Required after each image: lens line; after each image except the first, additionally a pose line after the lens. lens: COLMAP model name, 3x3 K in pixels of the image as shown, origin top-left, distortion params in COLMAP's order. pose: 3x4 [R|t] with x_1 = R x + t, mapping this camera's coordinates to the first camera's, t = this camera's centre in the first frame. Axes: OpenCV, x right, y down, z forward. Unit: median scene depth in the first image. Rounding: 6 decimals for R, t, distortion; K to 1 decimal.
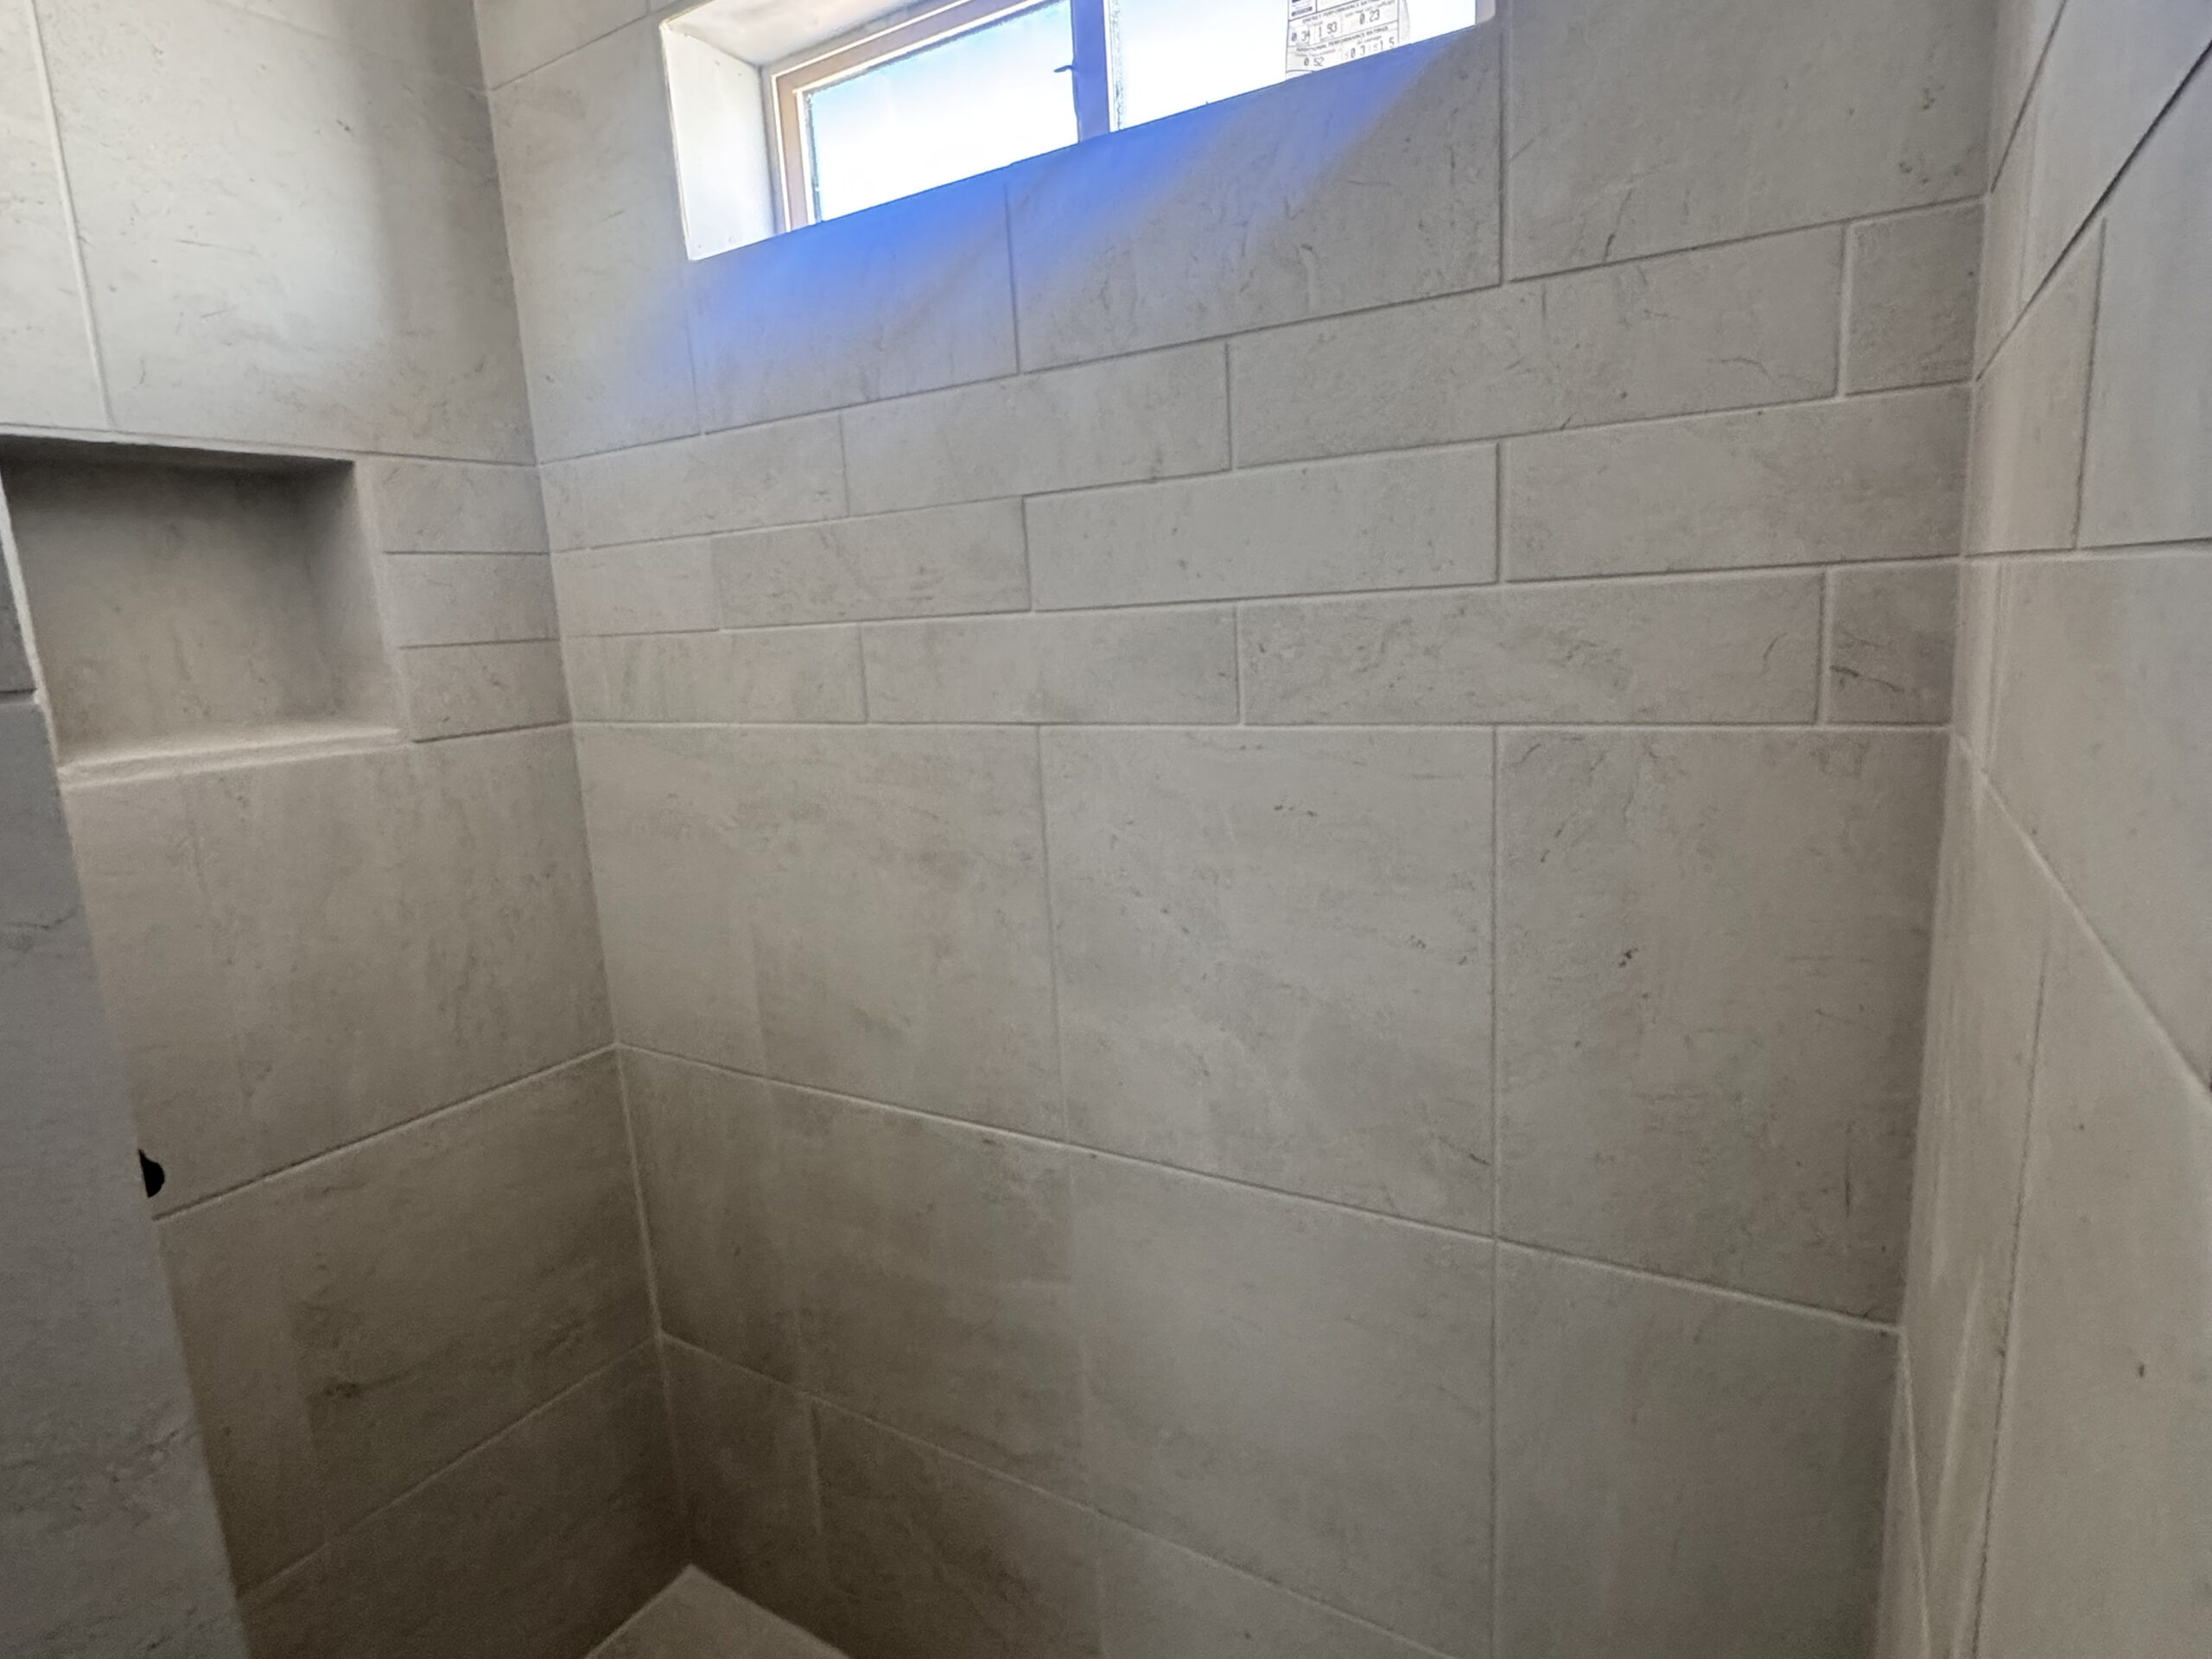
lens RADIAL K [[1207.5, 0, 1103.8], [0, 1207.5, 828.7], [0, 0, 1]] dist [-0.001563, -0.000193]
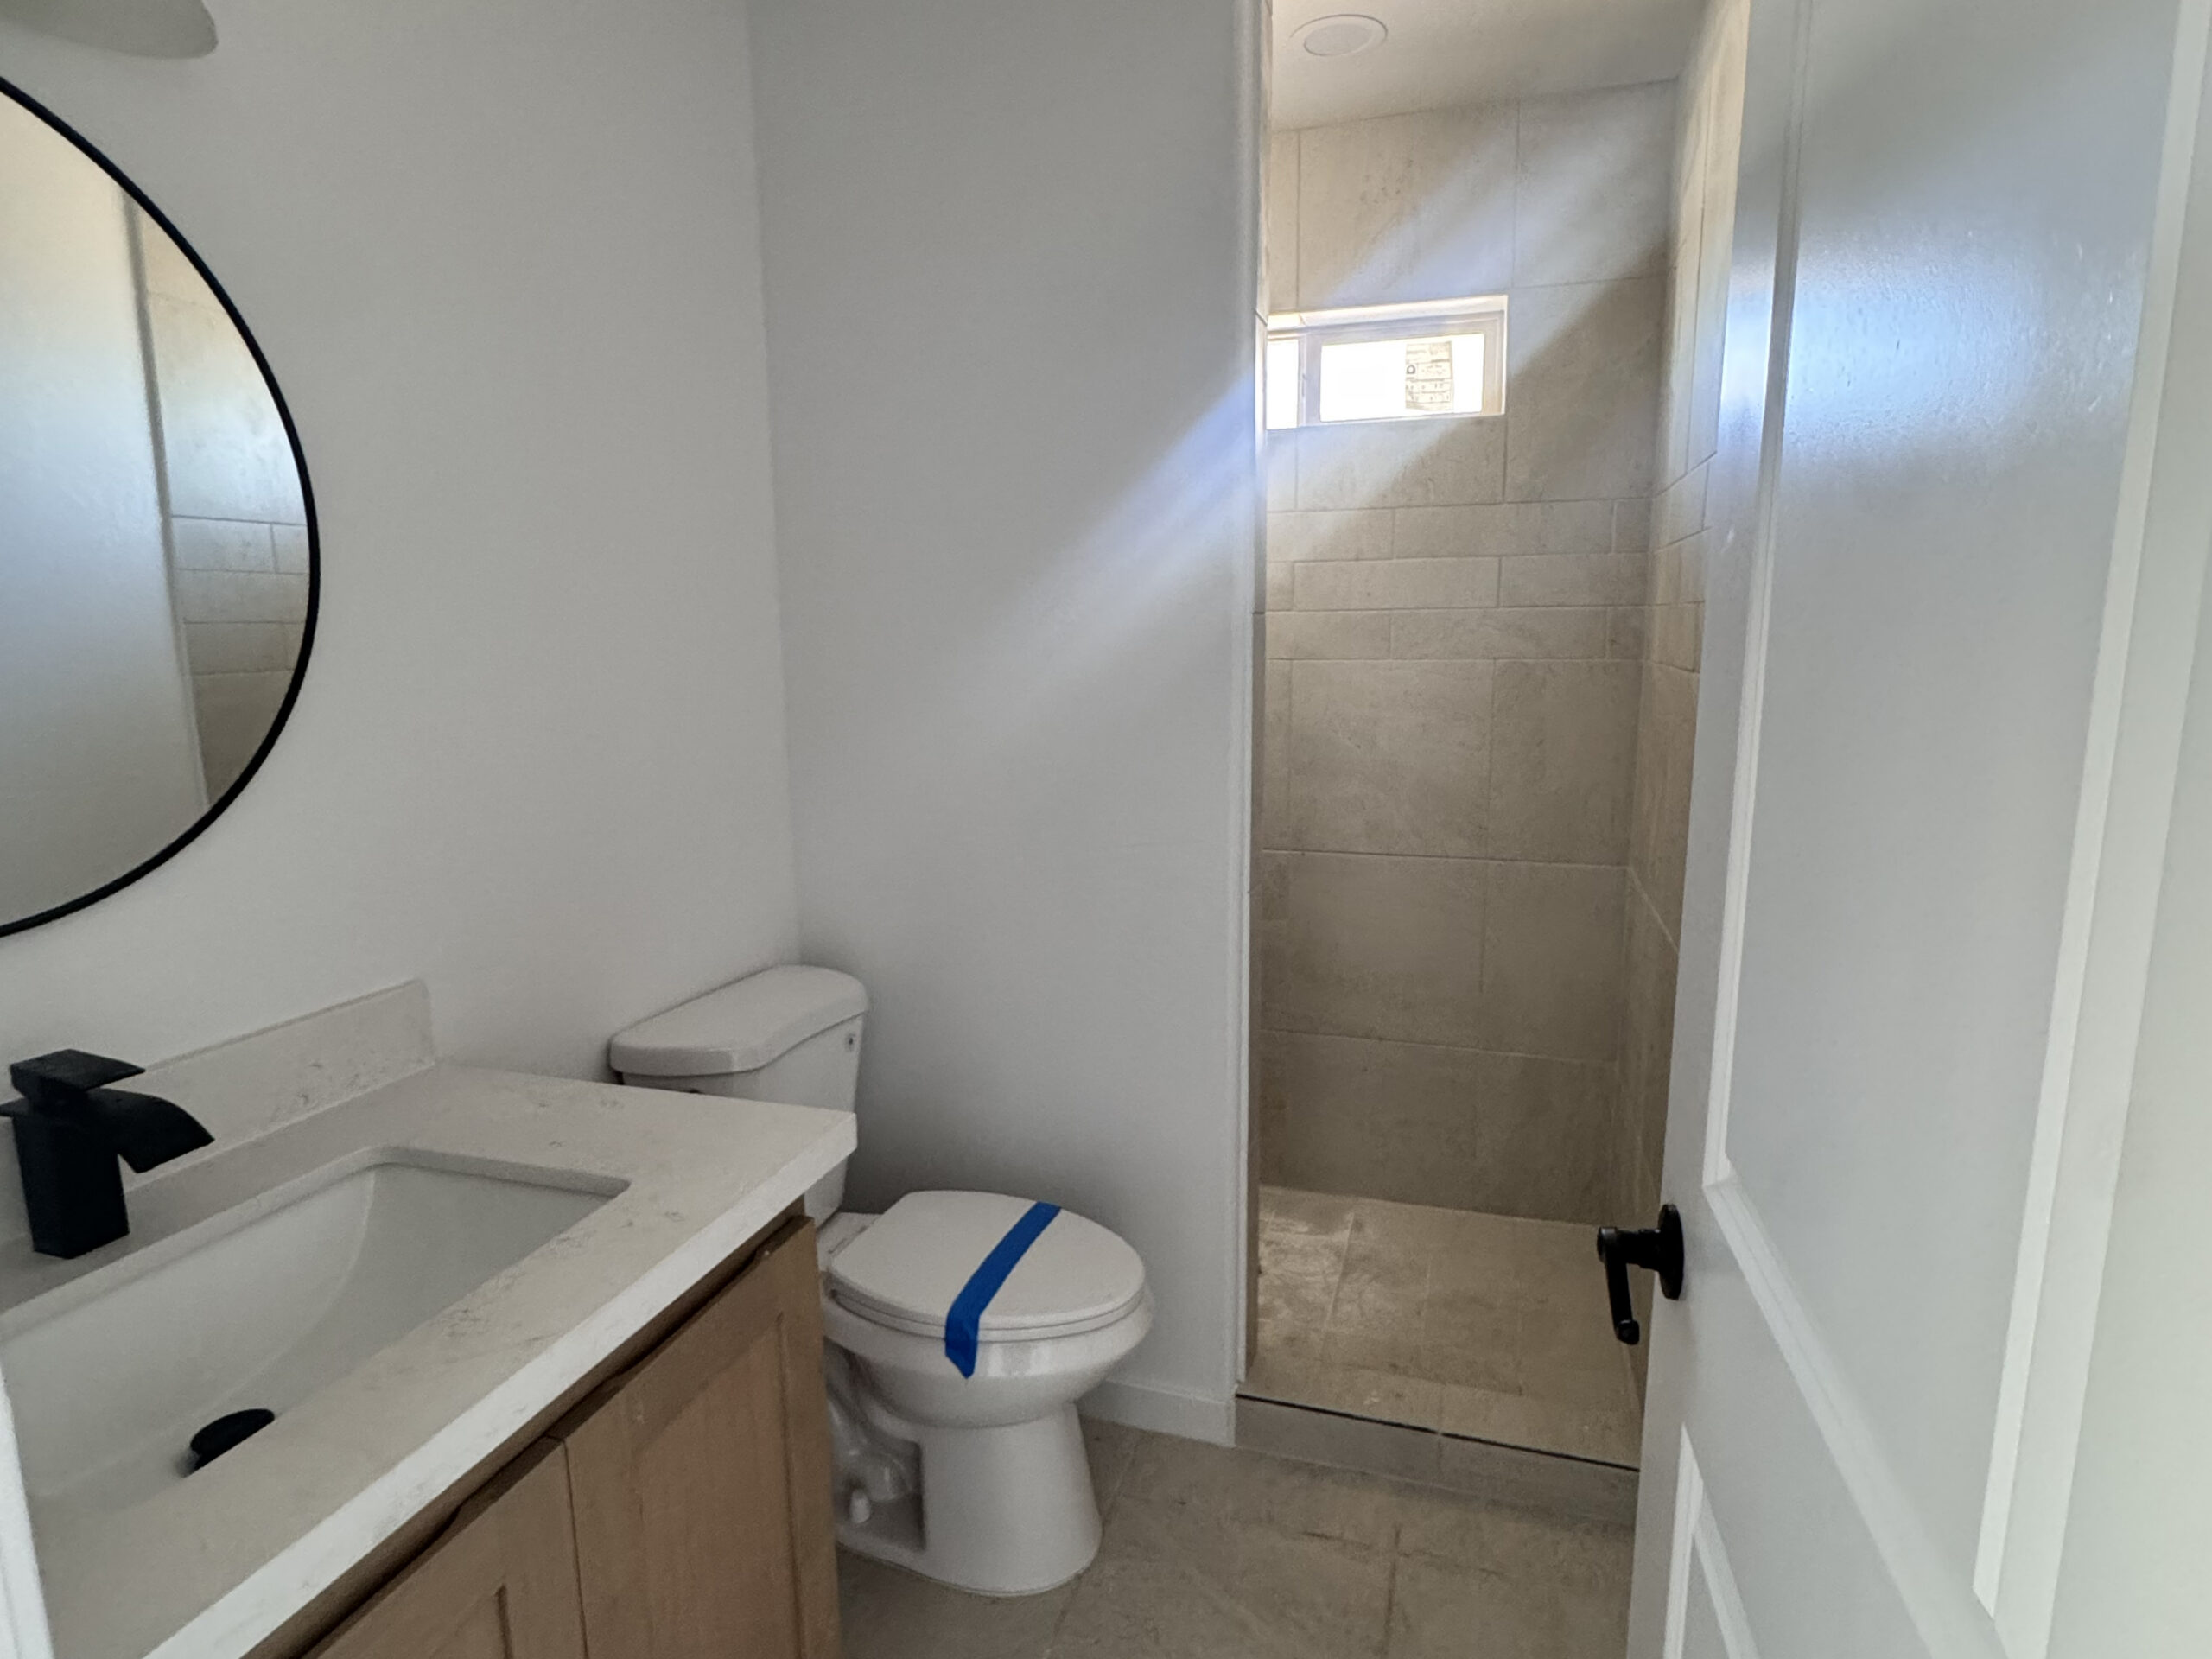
lens RADIAL K [[1207.5, 0, 1106.9], [0, 1207.5, 829.6], [0, 0, 1]] dist [-0.001563, -0.000193]
pose [[0.971173, 0.003626, 0.238349, -1.148185], [0.000753, 0.999833, -0.018278, 0.340120], [-0.238375, 0.017930, 0.971008, -1.400014]]
